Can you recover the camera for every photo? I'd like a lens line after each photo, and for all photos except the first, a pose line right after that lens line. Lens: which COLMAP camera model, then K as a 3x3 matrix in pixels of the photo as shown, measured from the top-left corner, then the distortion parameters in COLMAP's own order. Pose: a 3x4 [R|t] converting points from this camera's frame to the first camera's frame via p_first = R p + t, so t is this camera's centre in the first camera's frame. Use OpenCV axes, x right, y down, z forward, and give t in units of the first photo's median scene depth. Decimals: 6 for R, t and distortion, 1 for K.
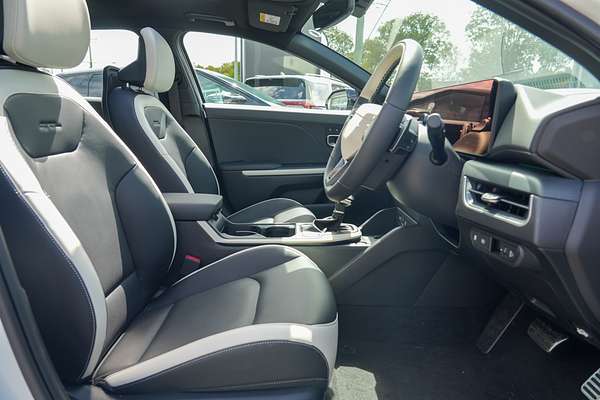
lens RADIAL K [[408.9, 0, 300.8], [0, 408.9, 201.0], [0, 0, 1]] dist [-0.008545, -0.001049]
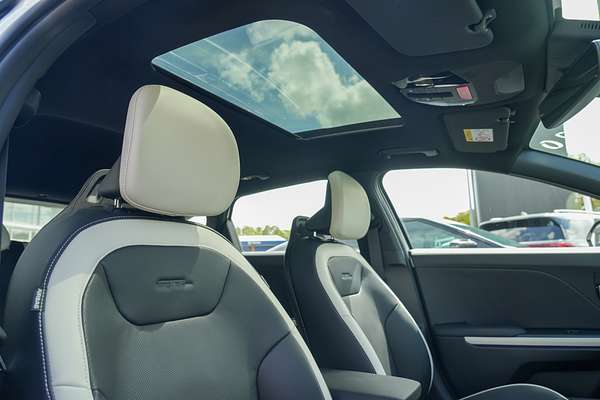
lens RADIAL K [[408.9, 0, 300.0], [0, 408.9, 199.5], [0, 0, 1]] dist [-0.008545, -0.001049]
pose [[0.845776, -0.133151, -0.516656, 0.016637], [-0.063091, 0.936605, -0.344660, -0.035586], [0.529795, 0.324102, 0.783757, 0.203846]]
